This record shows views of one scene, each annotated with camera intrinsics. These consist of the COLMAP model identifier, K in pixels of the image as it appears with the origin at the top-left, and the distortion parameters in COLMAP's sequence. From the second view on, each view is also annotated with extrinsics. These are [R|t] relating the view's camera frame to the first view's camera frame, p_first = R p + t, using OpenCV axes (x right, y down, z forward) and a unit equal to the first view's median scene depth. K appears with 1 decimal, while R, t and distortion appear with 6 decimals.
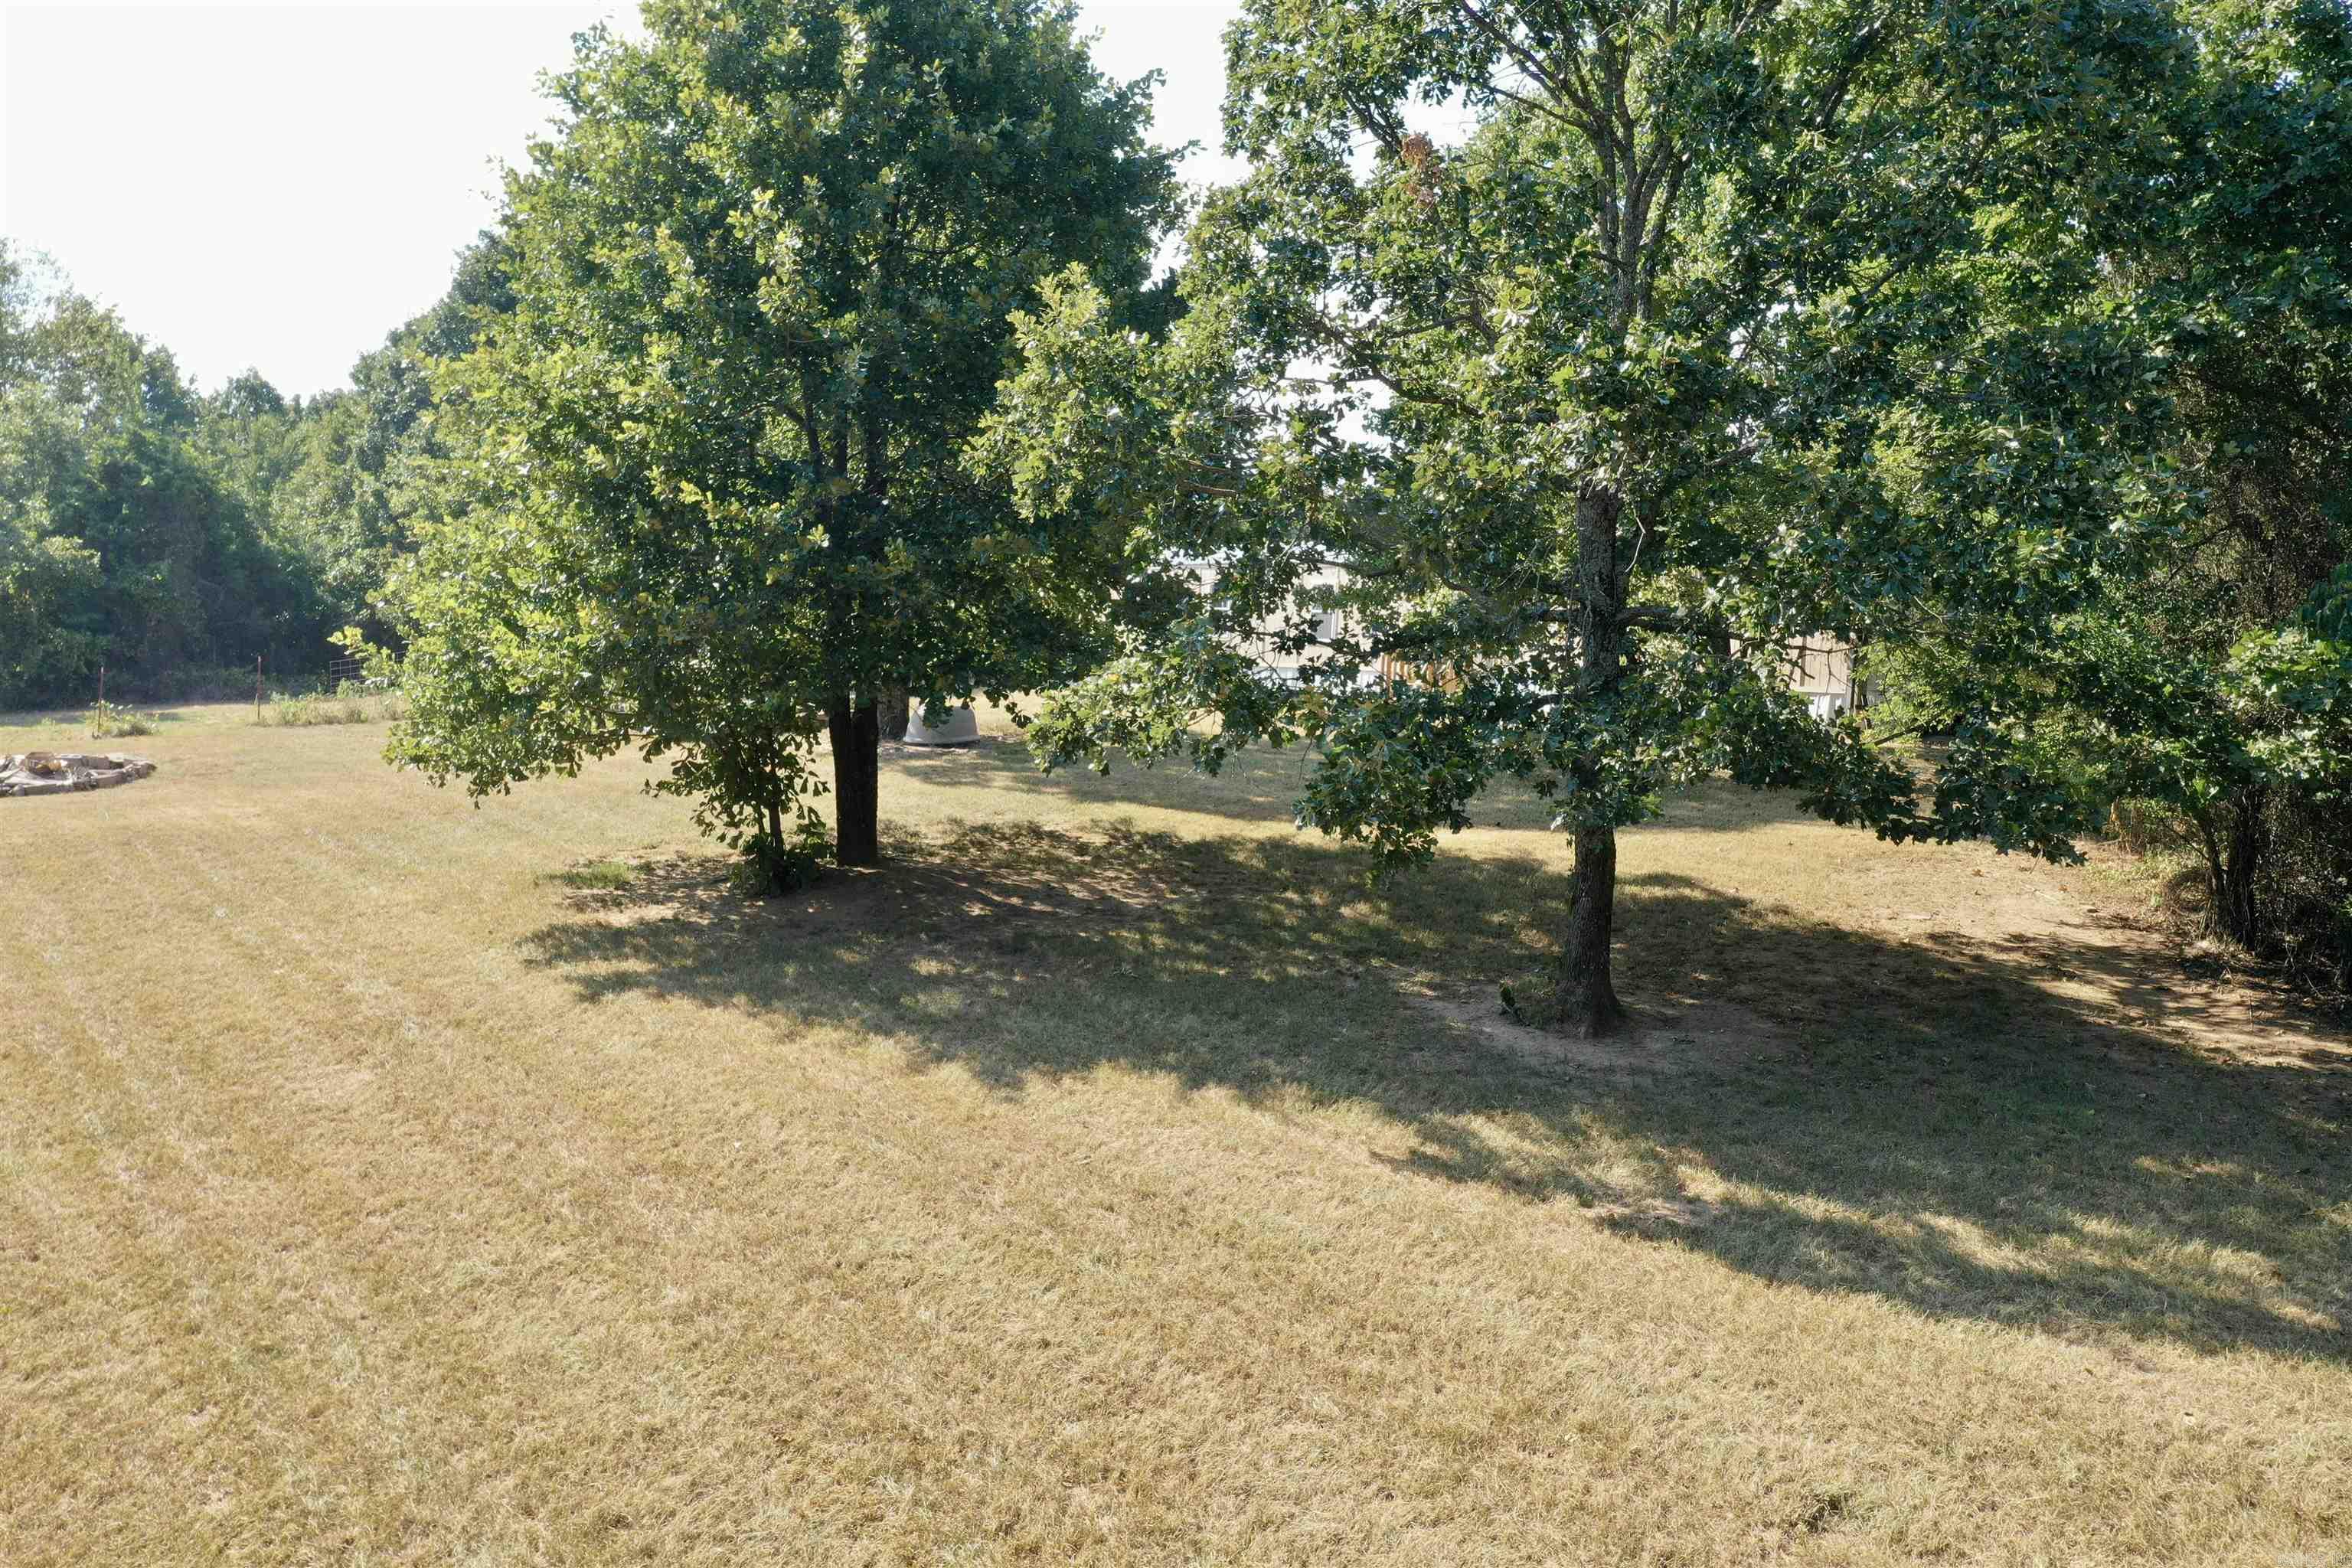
lens RADIAL K [[1940.9, 0, 1176.0], [0, 1940.9, 784.0], [0, 0, 1]] dist [-0.007482, 0.005291]
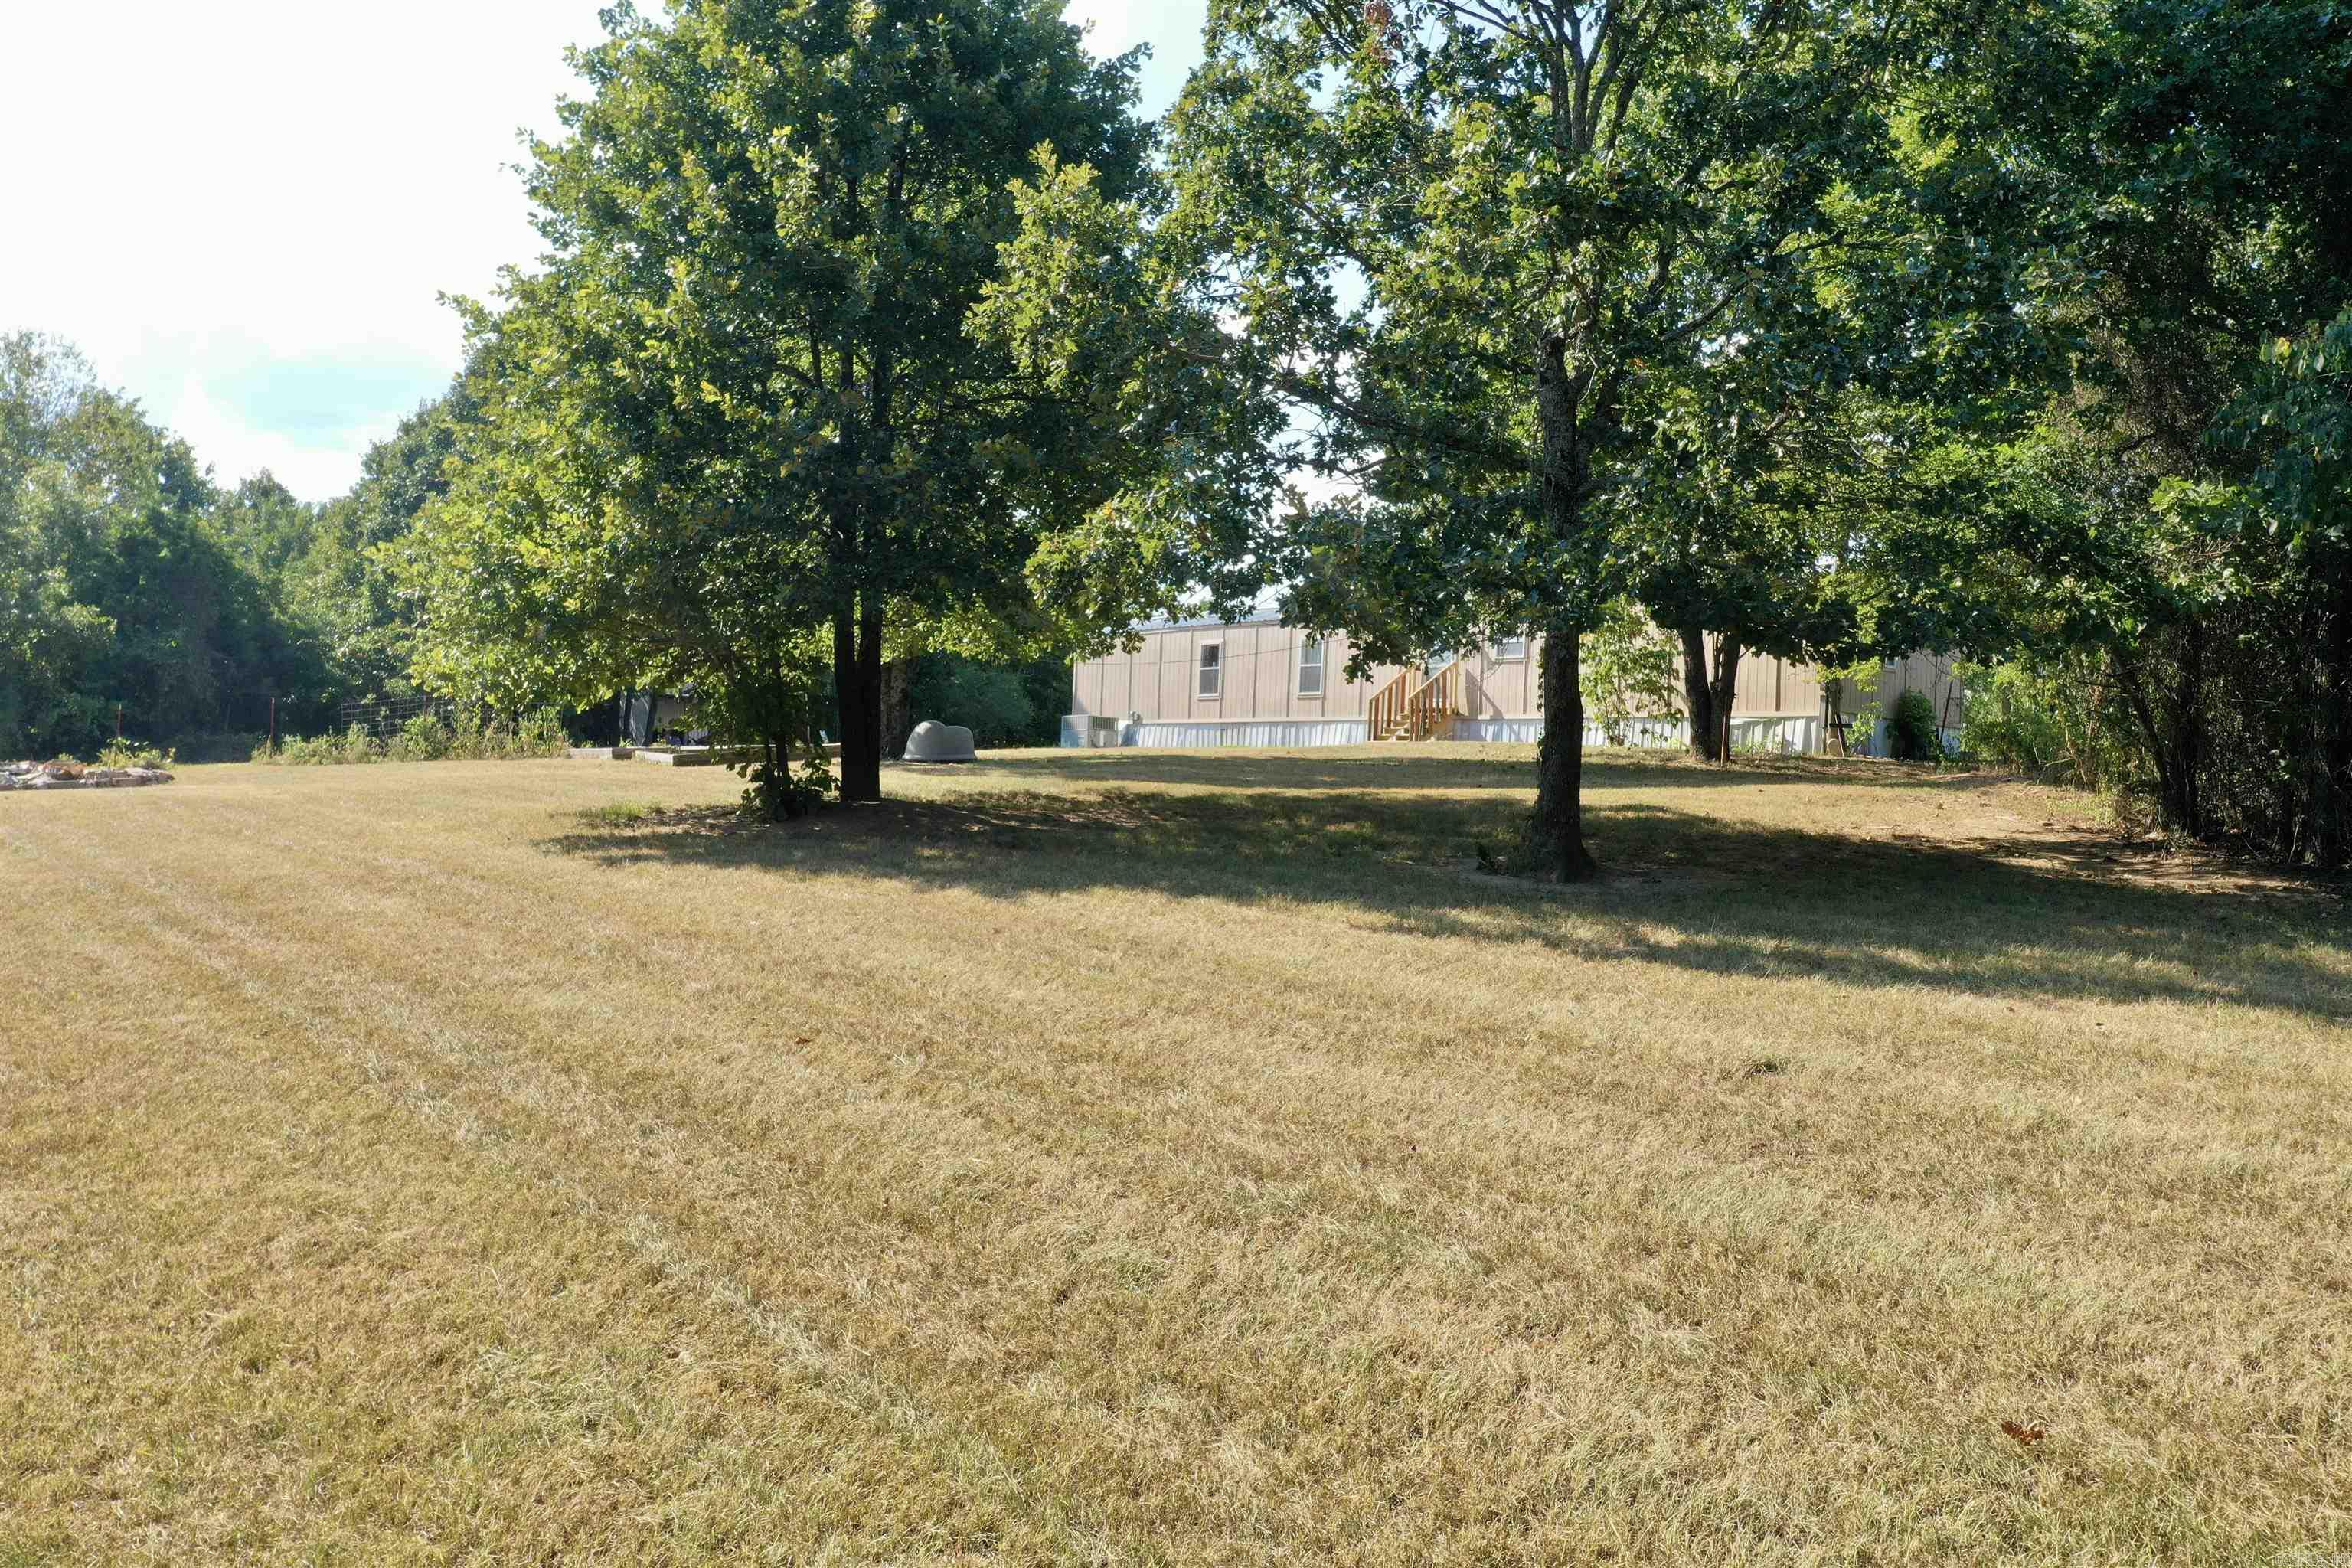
lens RADIAL K [[1940.9, 0, 1176.0], [0, 1940.9, 784.0], [0, 0, 1]] dist [-0.007482, 0.005291]
pose [[0.999966, -0.007619, 0.003187, 0.001267], [0.007838, 0.997102, -0.075674, 0.135896], [-0.002602, 0.075697, 0.997128, -0.043884]]
